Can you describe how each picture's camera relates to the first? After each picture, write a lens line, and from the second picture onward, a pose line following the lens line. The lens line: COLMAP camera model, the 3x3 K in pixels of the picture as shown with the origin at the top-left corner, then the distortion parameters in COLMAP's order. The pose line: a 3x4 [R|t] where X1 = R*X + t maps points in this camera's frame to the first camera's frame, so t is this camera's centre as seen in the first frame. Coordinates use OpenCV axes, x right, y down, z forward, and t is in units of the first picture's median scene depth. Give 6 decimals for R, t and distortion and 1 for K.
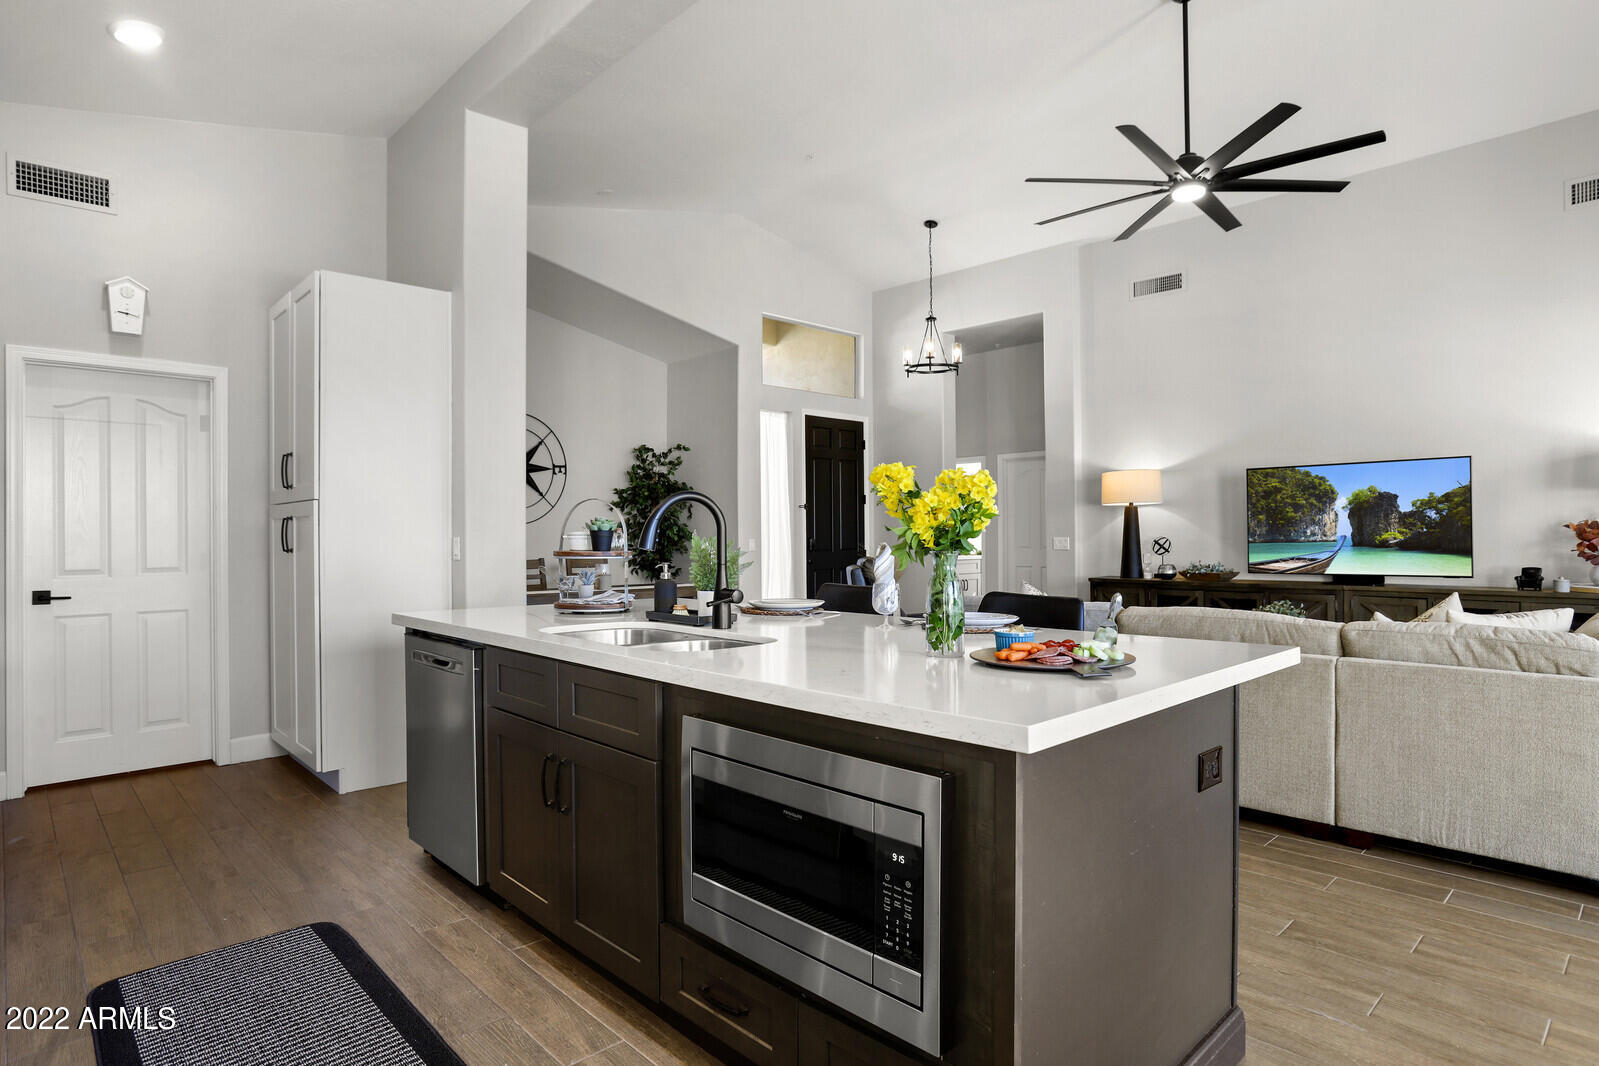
lens RADIAL K [[899.4, 0, 775.2], [0, 899.4, 519.2], [0, 0, 1]] dist [-0.047388, 0.026075]
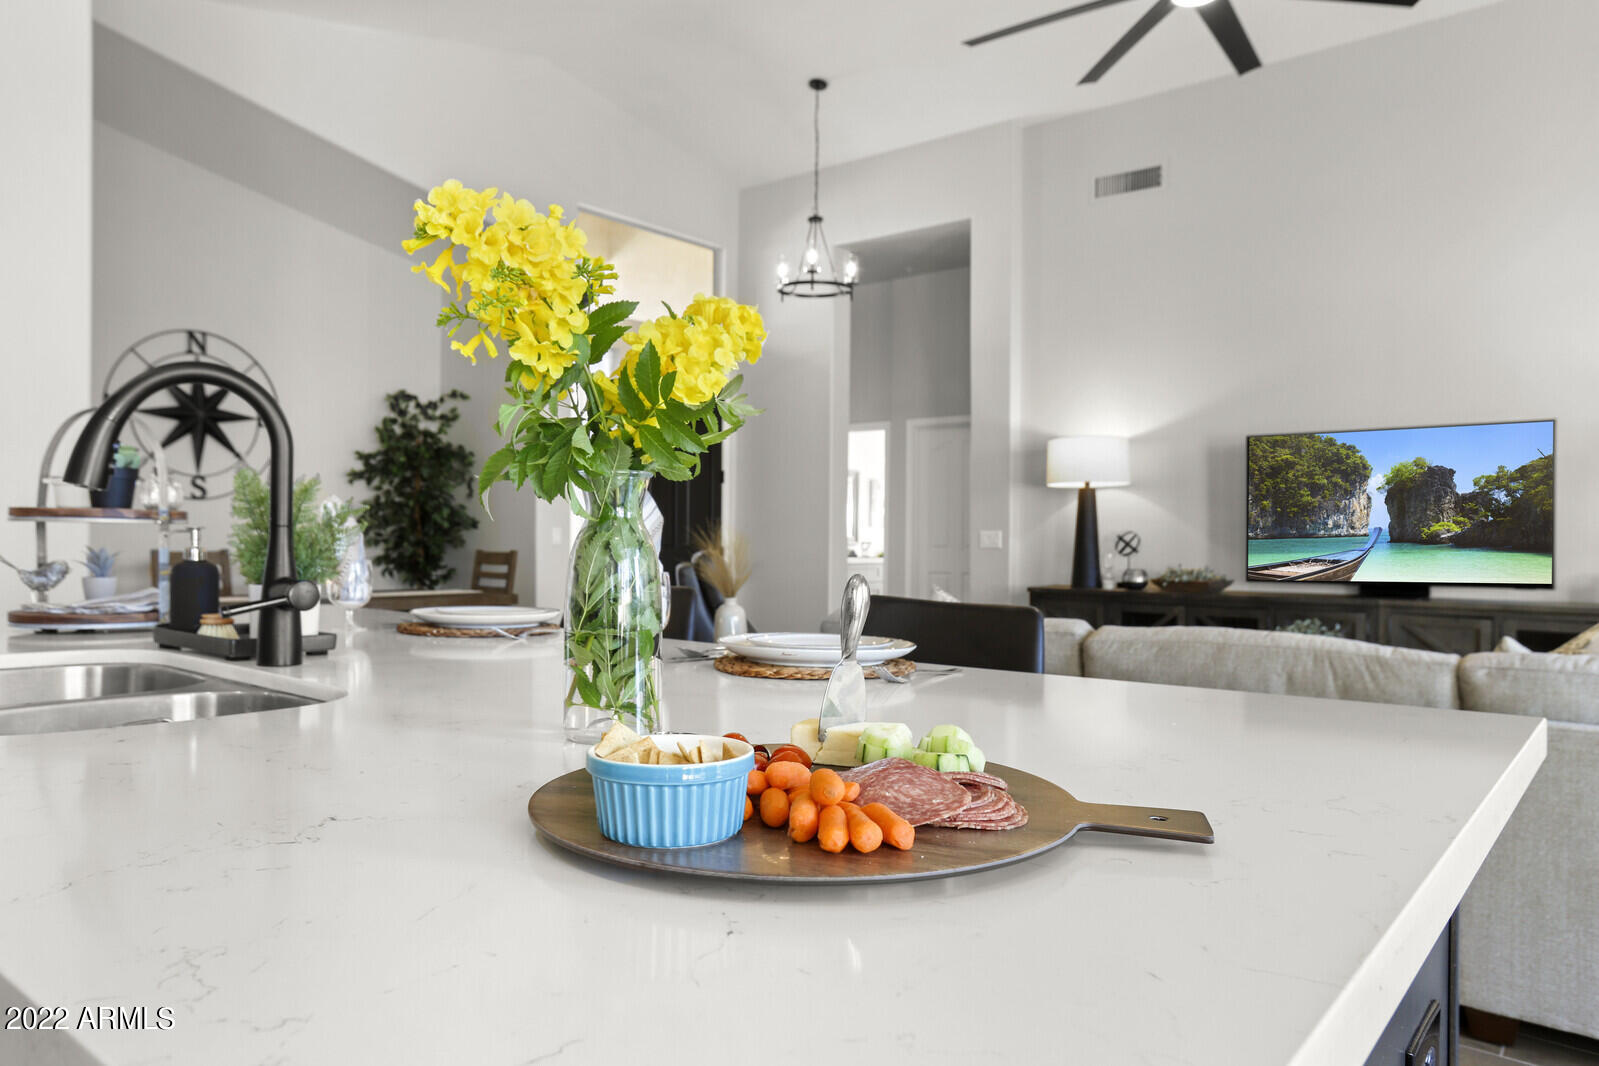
lens RADIAL K [[1068.6, 0, 768.3], [0, 1068.6, 550.3], [0, 0, 1]] dist [-0.041623, 0.011972]
pose [[0.994119, 0.015768, 0.107143, 0.052043], [-0.016952, 0.999805, 0.010149, 0.030050], [-0.106962, -0.011905, 0.994192, 0.171947]]
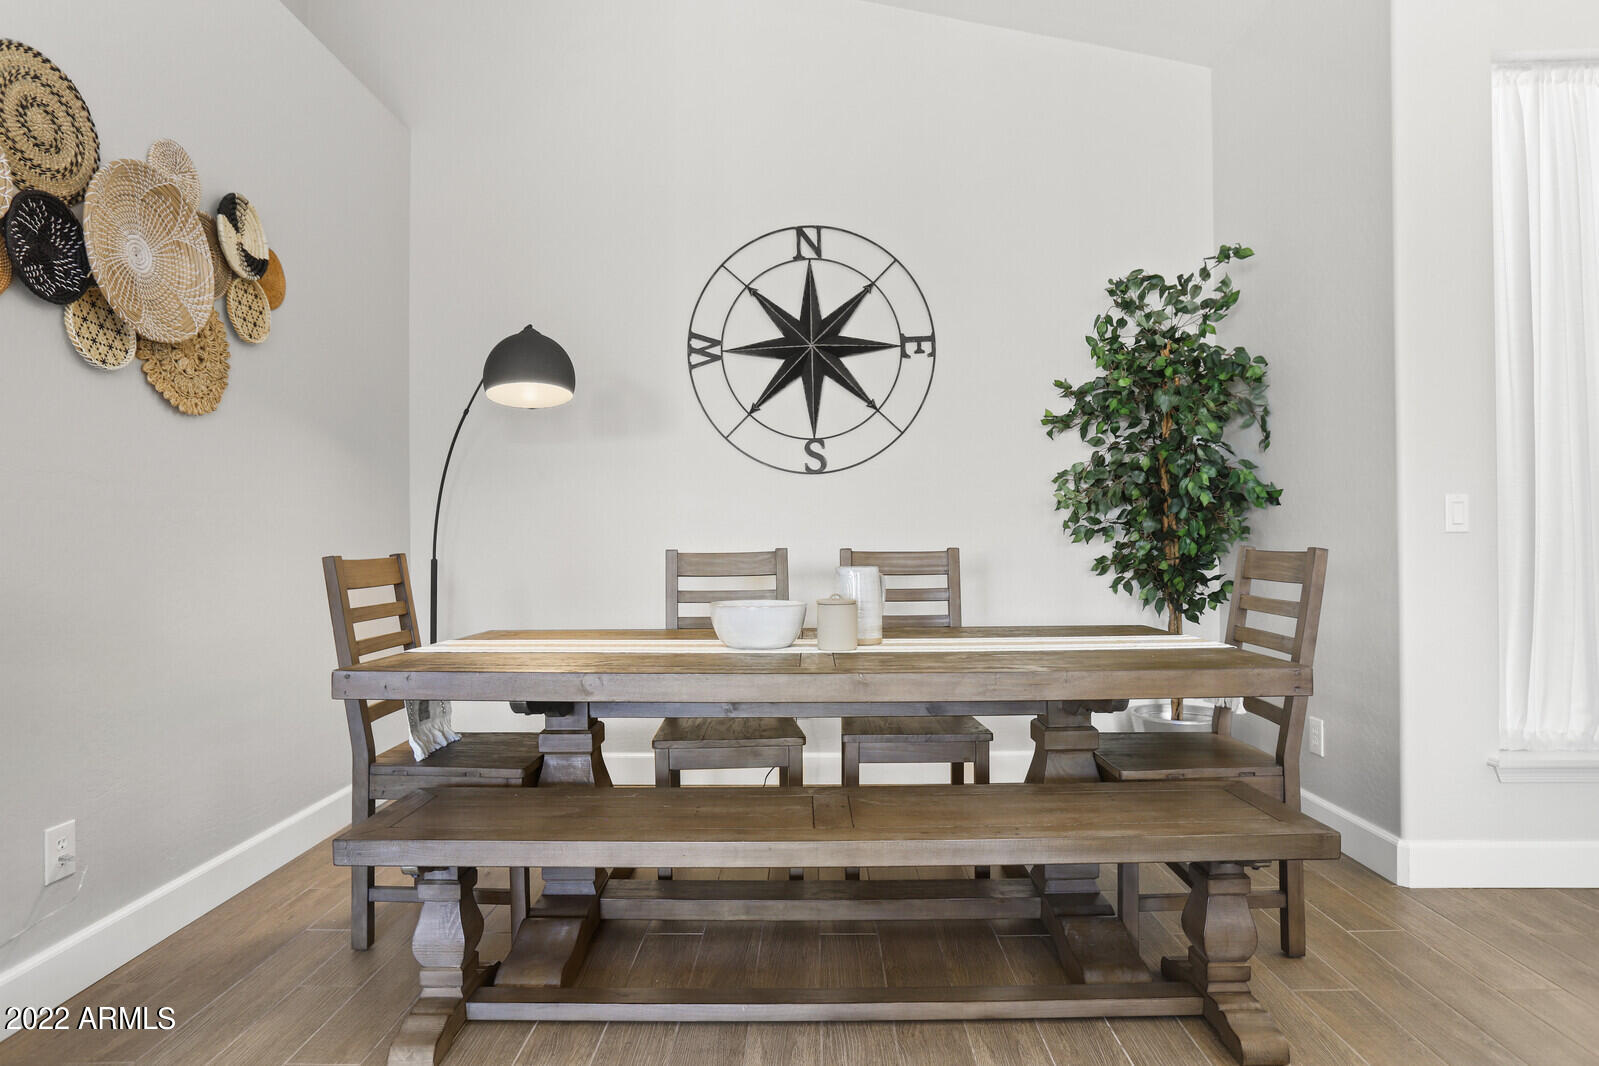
lens RADIAL K [[899.4, 0, 806.3], [0, 899.4, 533.1], [0, 0, 1]] dist [-0.047388, 0.026075]
pose [[0.723954, -0.000355, -0.689849, 0.021931], [0.001657, 0.999998, 0.001224, 0.036672], [0.689847, -0.002030, 0.723953, 0.673763]]
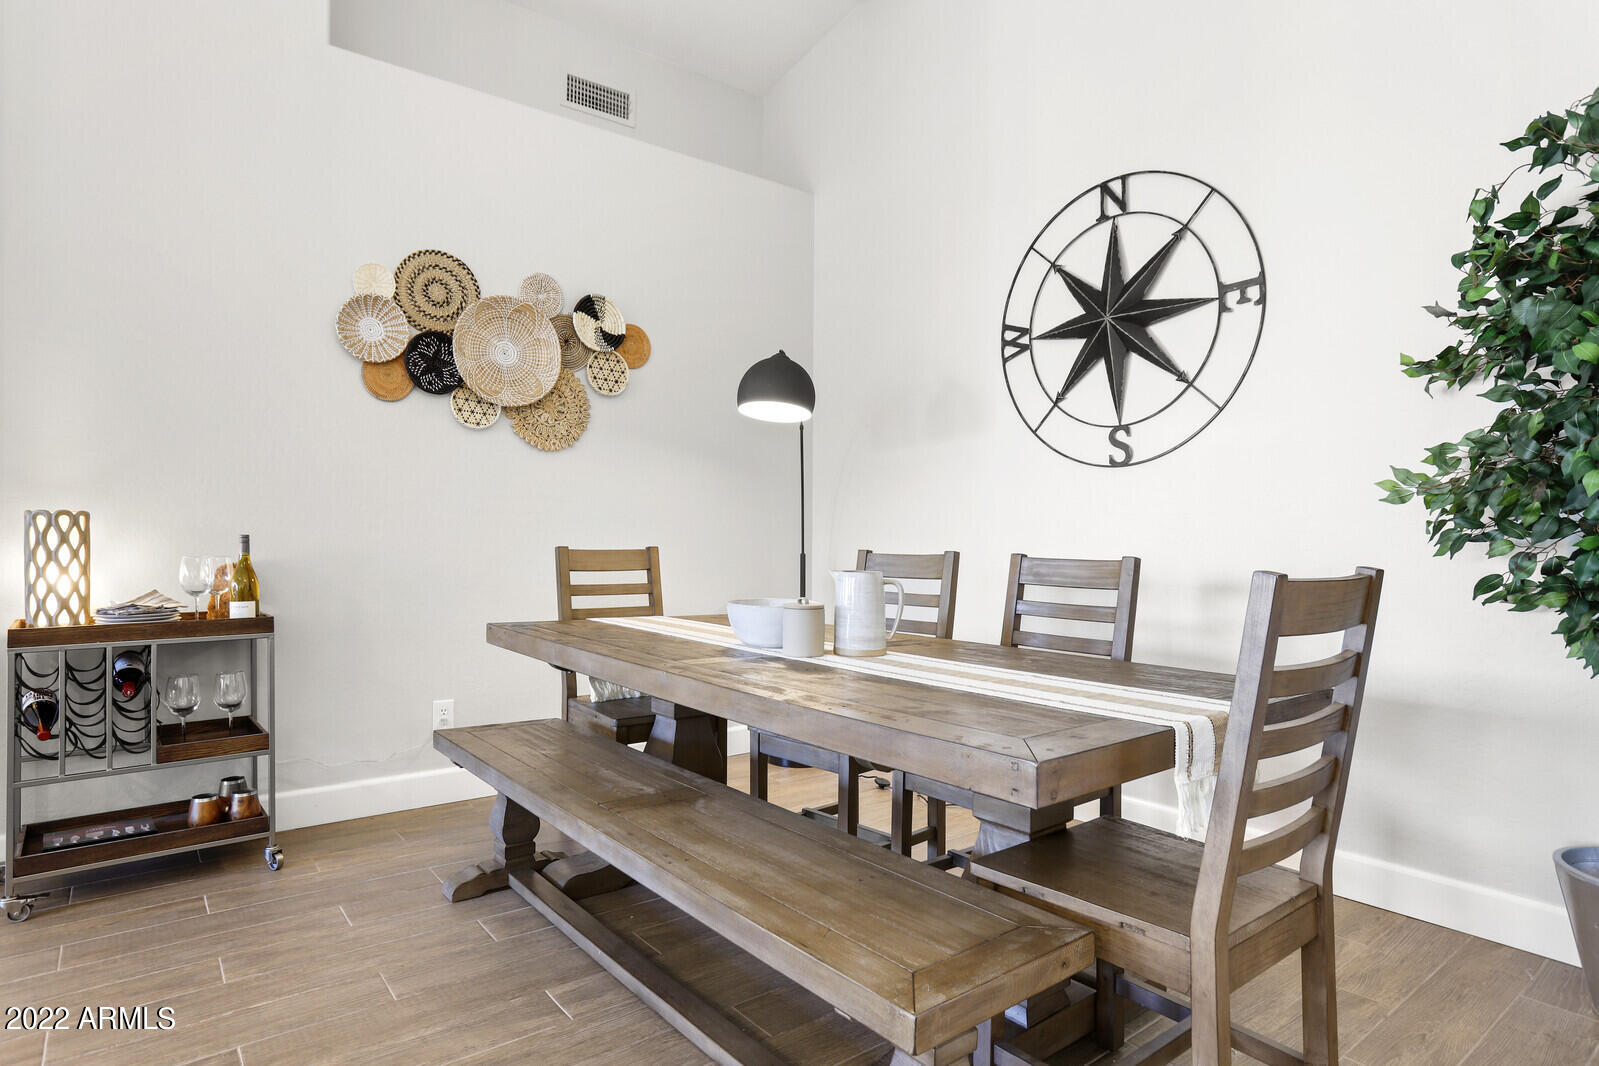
lens RADIAL K [[881.1, 0, 797.4], [0, 881.1, 530.9], [0, 0, 1]] dist [-0.047895, 0.011141]
pose [[-0.079140, 0.004715, -0.996852, 0.098855], [-0.009421, 0.999941, 0.005477, 0.034152], [0.996819, 0.009825, -0.079091, 0.897725]]
